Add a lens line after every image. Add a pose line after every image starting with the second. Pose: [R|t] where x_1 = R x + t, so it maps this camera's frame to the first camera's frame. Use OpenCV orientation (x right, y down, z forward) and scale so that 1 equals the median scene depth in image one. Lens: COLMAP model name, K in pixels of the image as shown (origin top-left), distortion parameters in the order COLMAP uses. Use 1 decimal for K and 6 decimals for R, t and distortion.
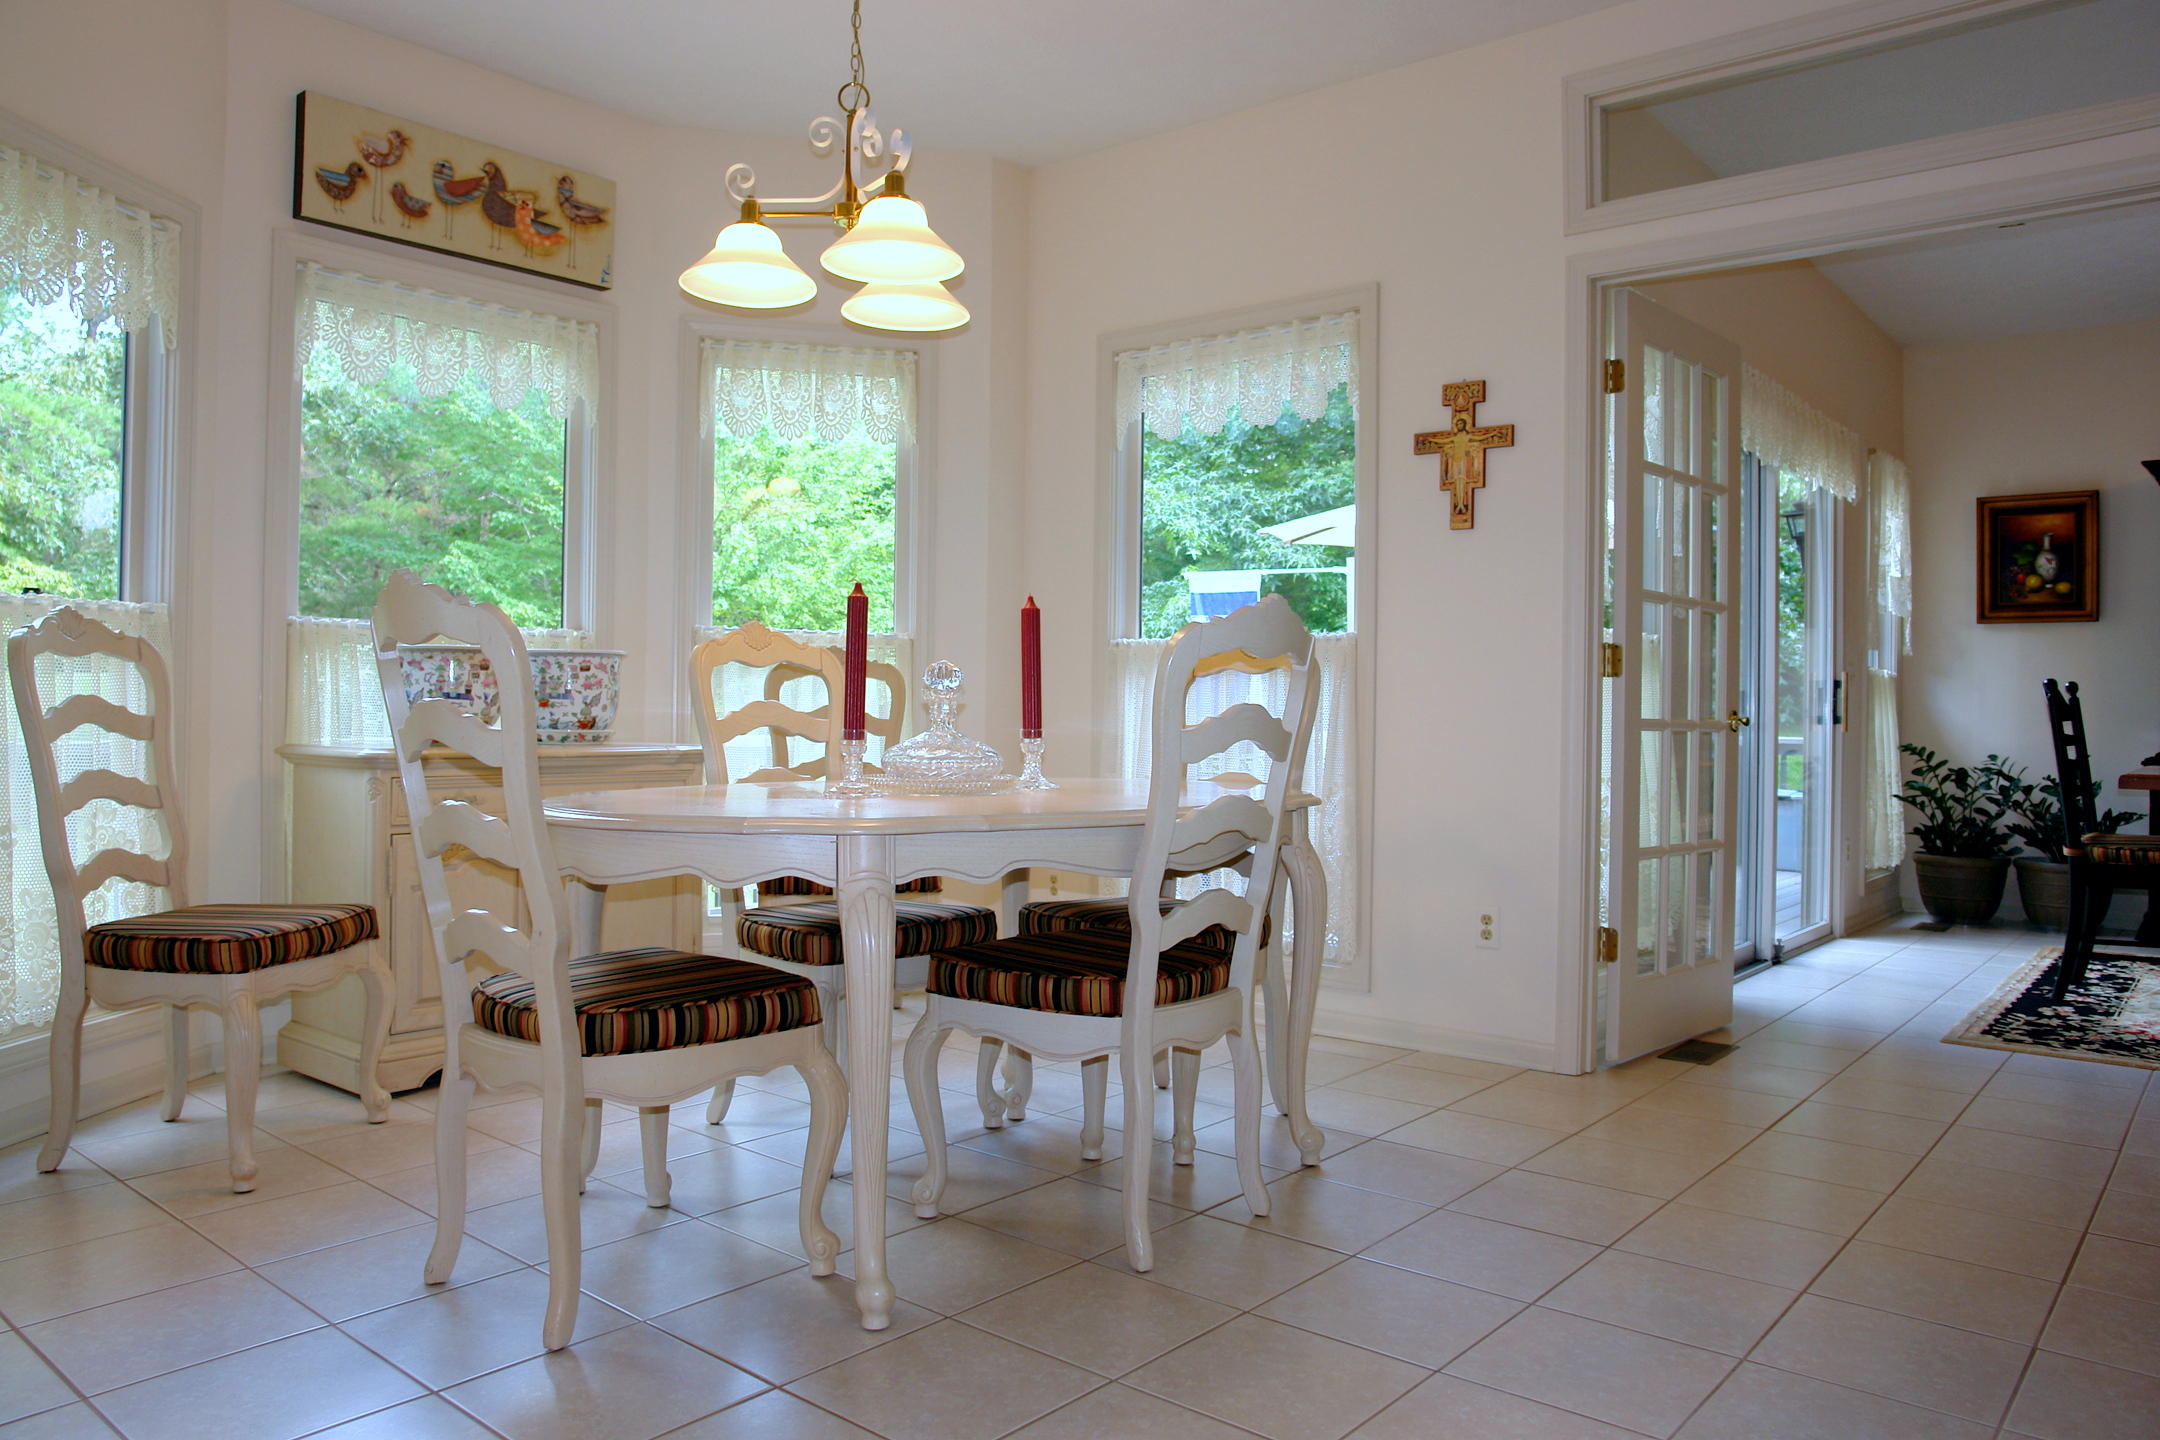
lens RADIAL K [[1496.6, 0, 1080.0], [0, 1496.6, 706.6], [0, 0, 1]] dist [-0.098247, 0.061285]
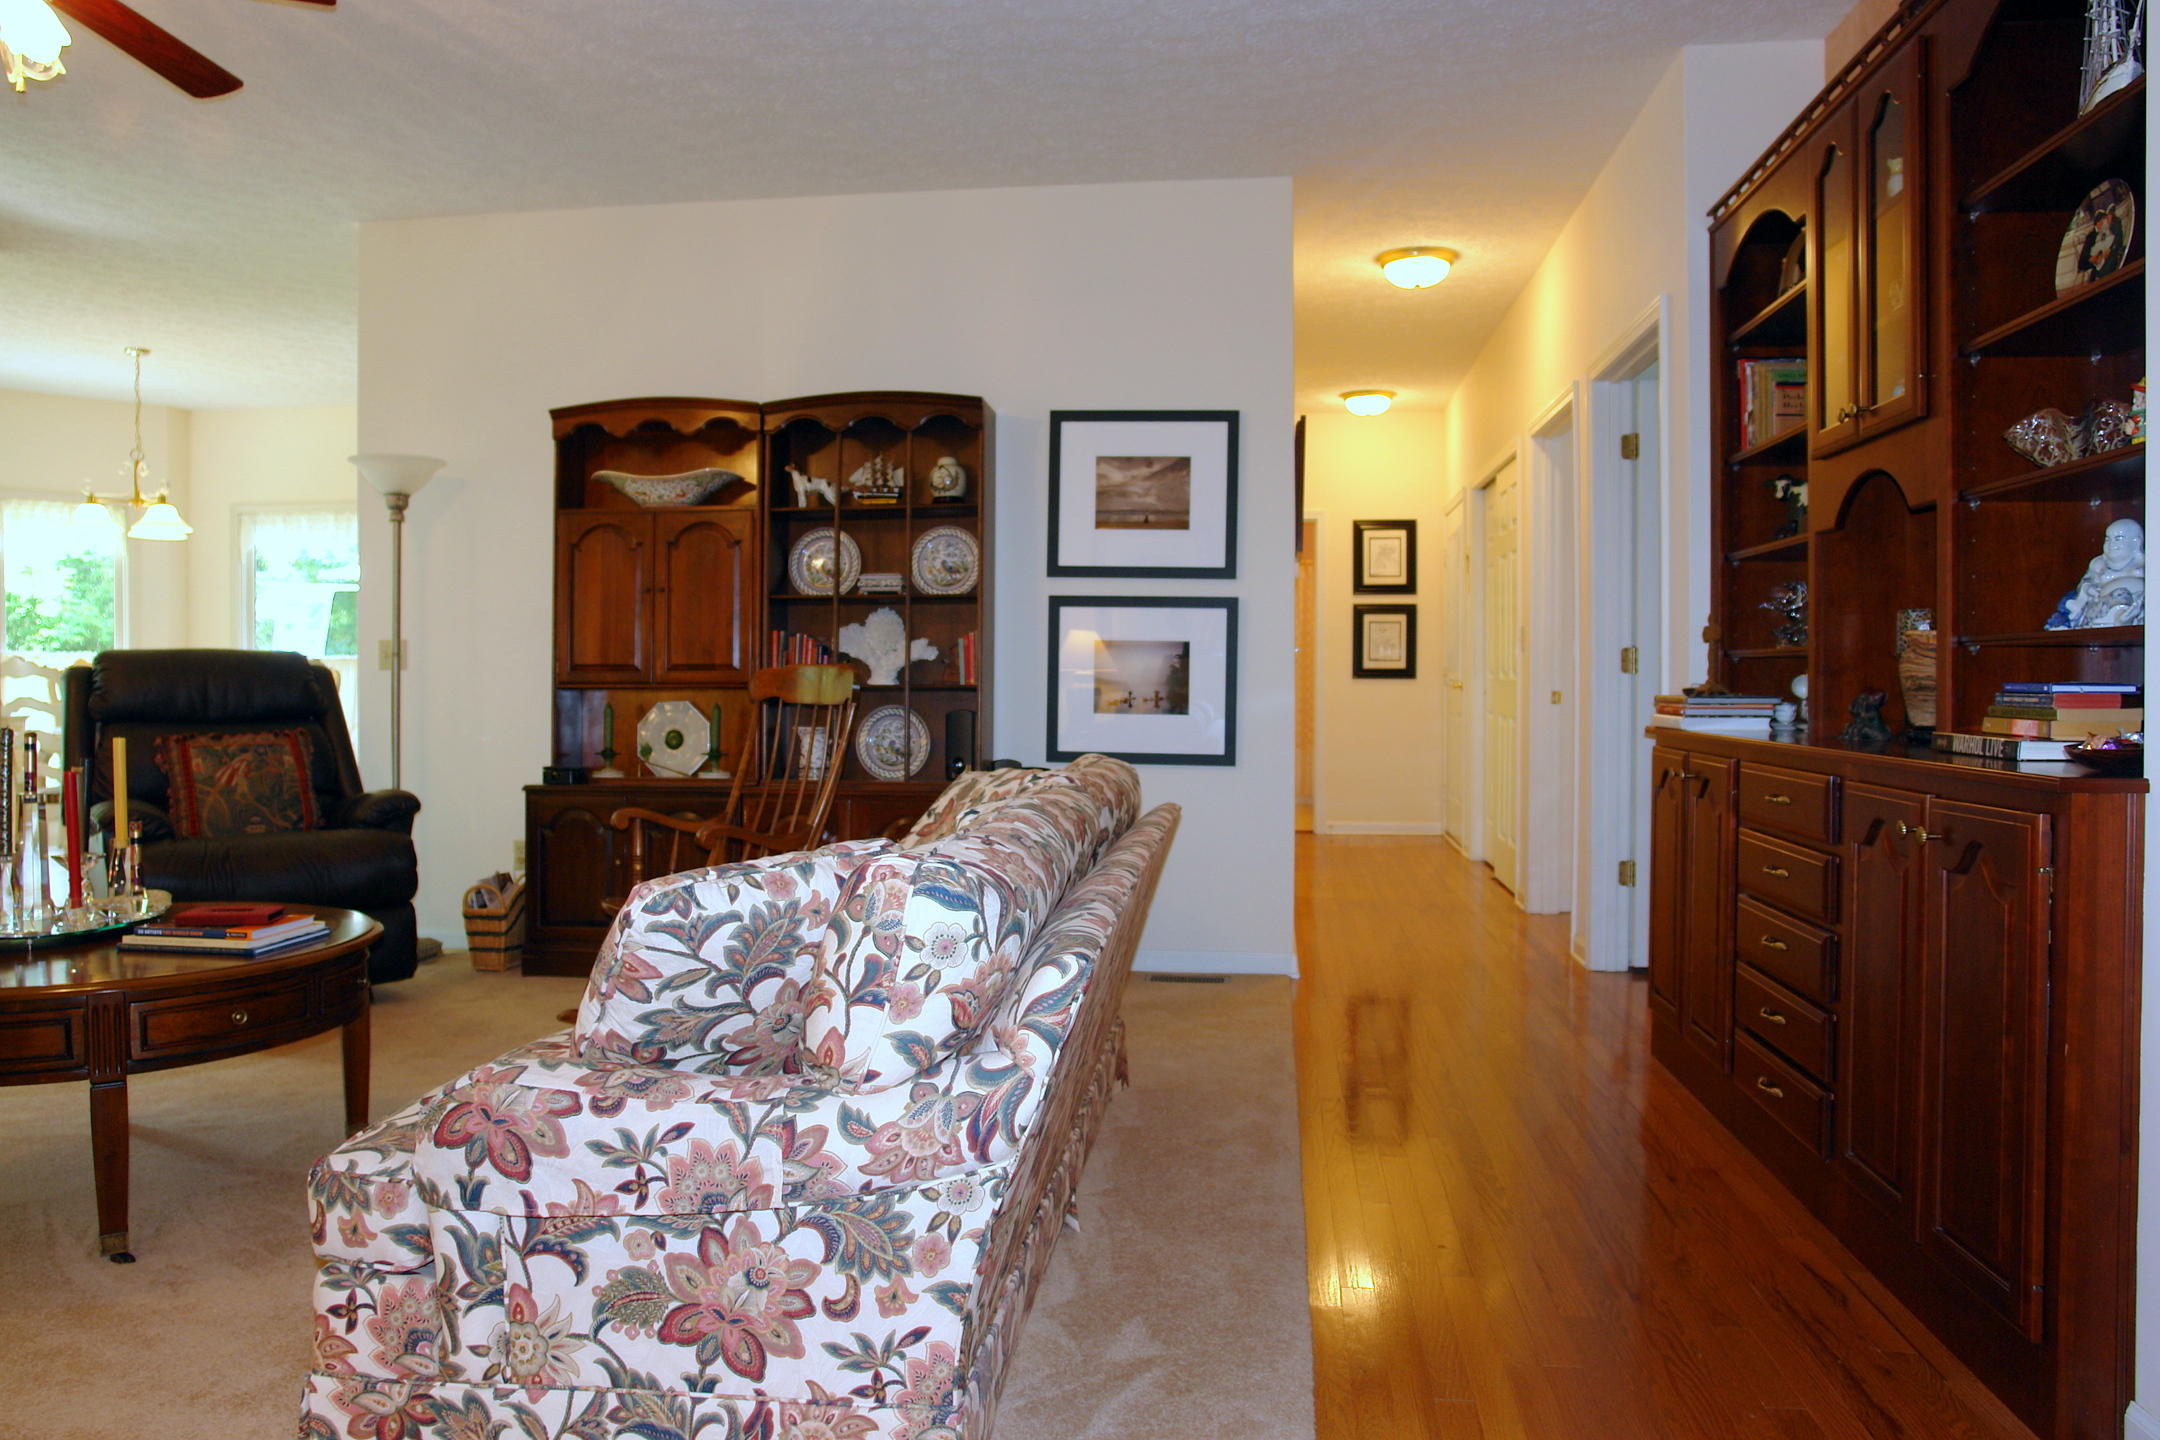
lens RADIAL K [[1496.6, 0, 1080.0], [0, 1496.6, 706.6], [0, 0, 1]] dist [-0.098247, 0.061285]
pose [[0.837846, -0.024164, 0.545371, -0.126663], [0.011496, 0.999579, 0.026627, -0.021160], [-0.545785, -0.016040, 0.837771, -1.530415]]
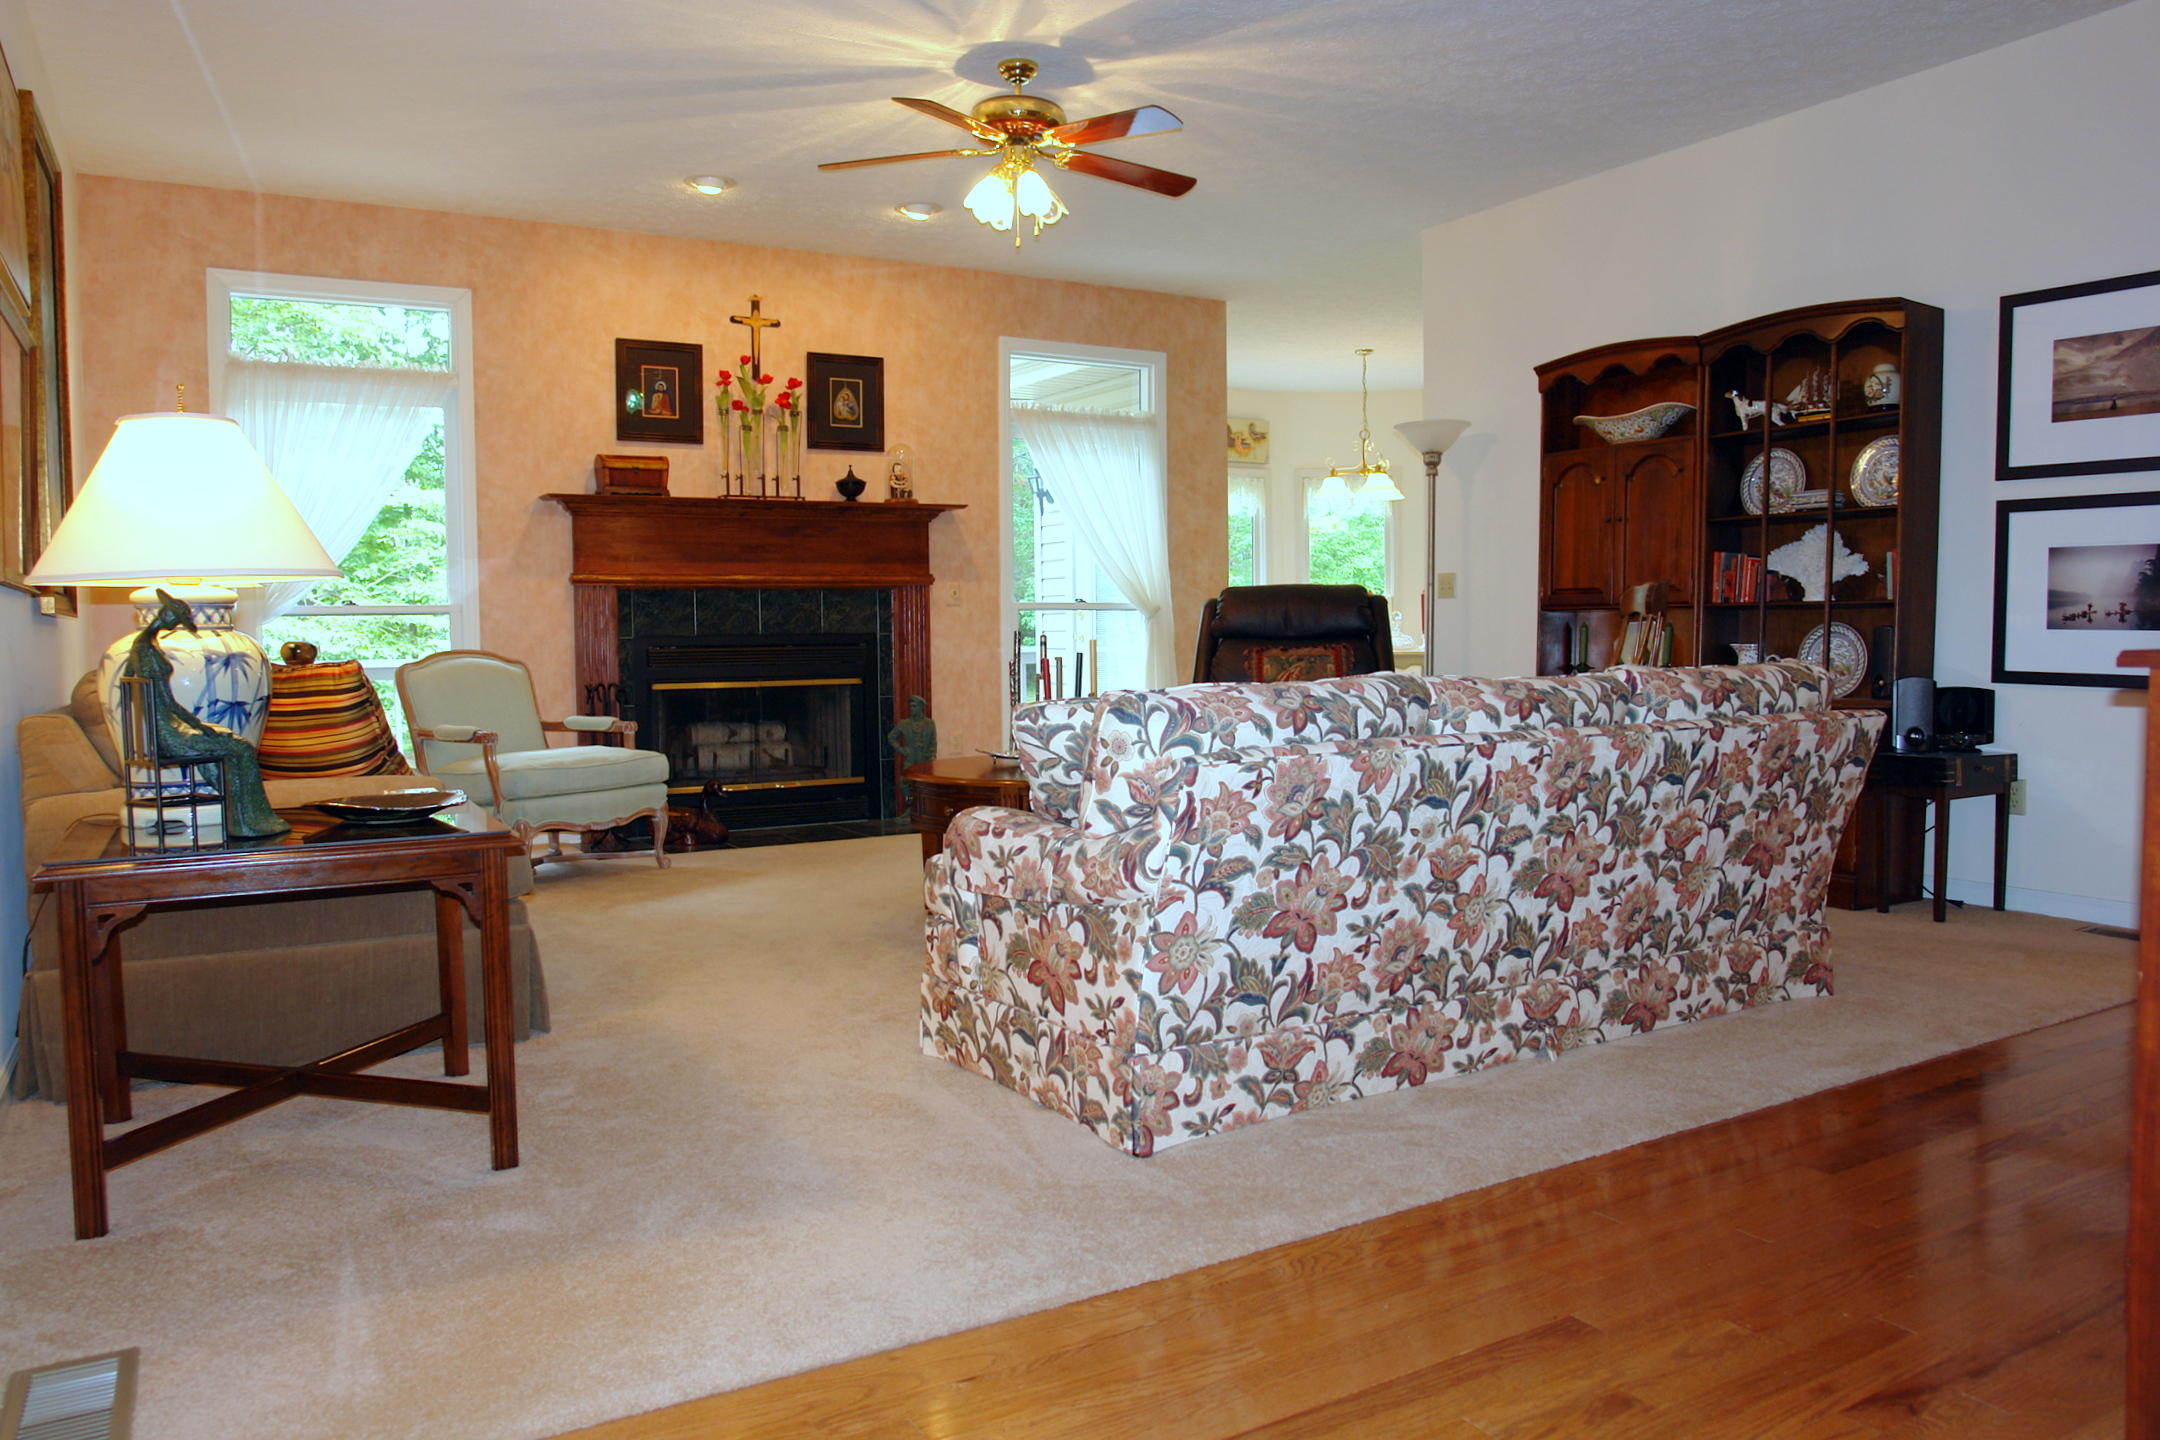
lens RADIAL K [[1517.4, 0, 1082.2], [0, 1517.4, 709.1], [0, 0, 1]] dist [-0.104138, 0.064293]
pose [[0.944391, -0.008775, -0.328708, 0.259074], [0.025697, 0.998556, 0.047171, 0.008409], [0.327820, -0.052994, 0.943253, -1.778427]]
